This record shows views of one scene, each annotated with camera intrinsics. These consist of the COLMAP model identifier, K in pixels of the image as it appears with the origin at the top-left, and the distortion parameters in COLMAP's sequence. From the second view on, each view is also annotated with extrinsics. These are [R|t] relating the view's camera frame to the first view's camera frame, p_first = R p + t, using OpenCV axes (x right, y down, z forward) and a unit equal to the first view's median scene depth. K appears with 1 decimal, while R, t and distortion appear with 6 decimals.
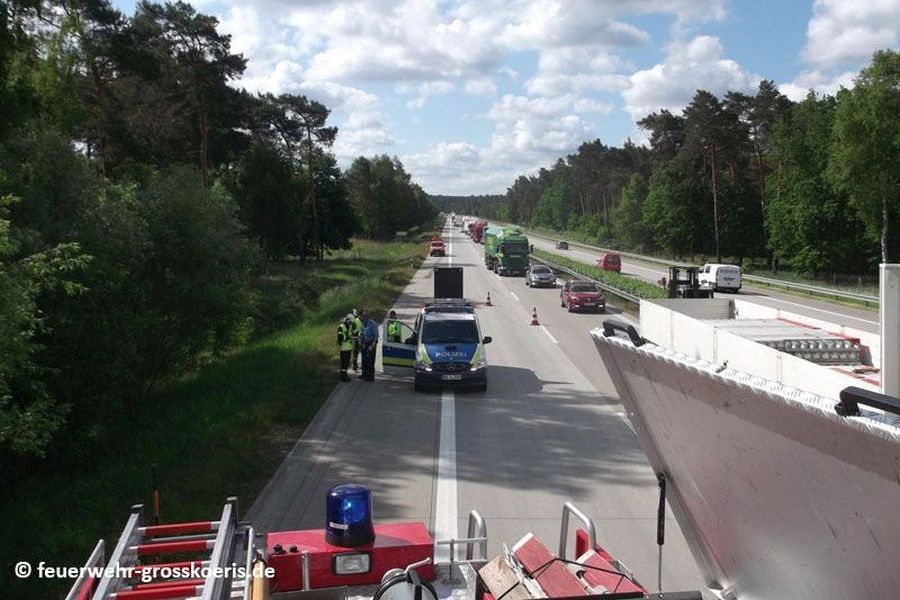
lens RADIAL K [[901.4, 0, 450.0], [0, 901.4, 300.0], [0, 0, 1]] dist [0.001828, -0.007382]
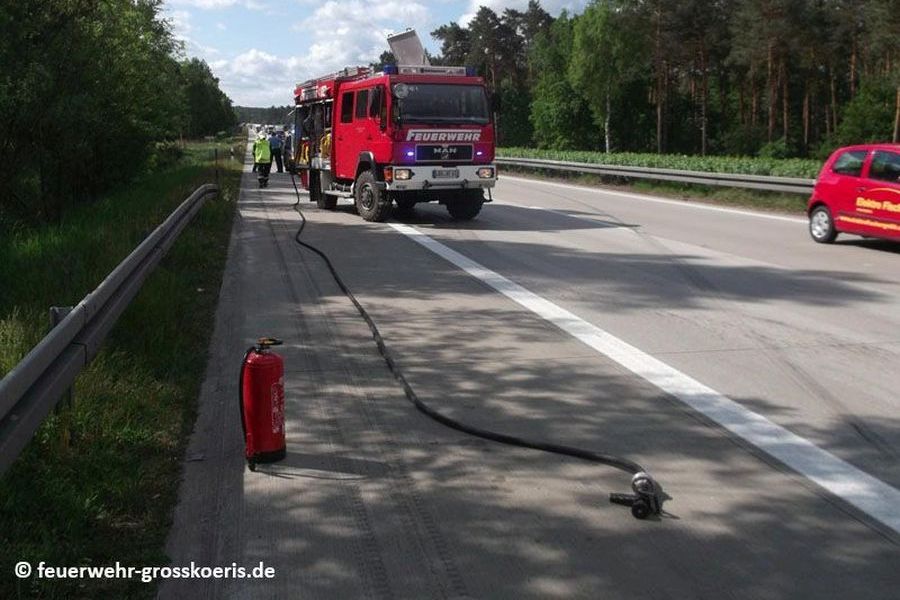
lens RADIAL K [[901.4, 0, 450.0], [0, 901.4, 300.0], [0, 0, 1]] dist [0.001828, -0.007382]
pose [[0.976580, -0.027880, 0.213340, -0.023874], [0.008030, 0.995601, 0.093351, 0.037308], [-0.215004, -0.089452, 0.972508, -0.162470]]
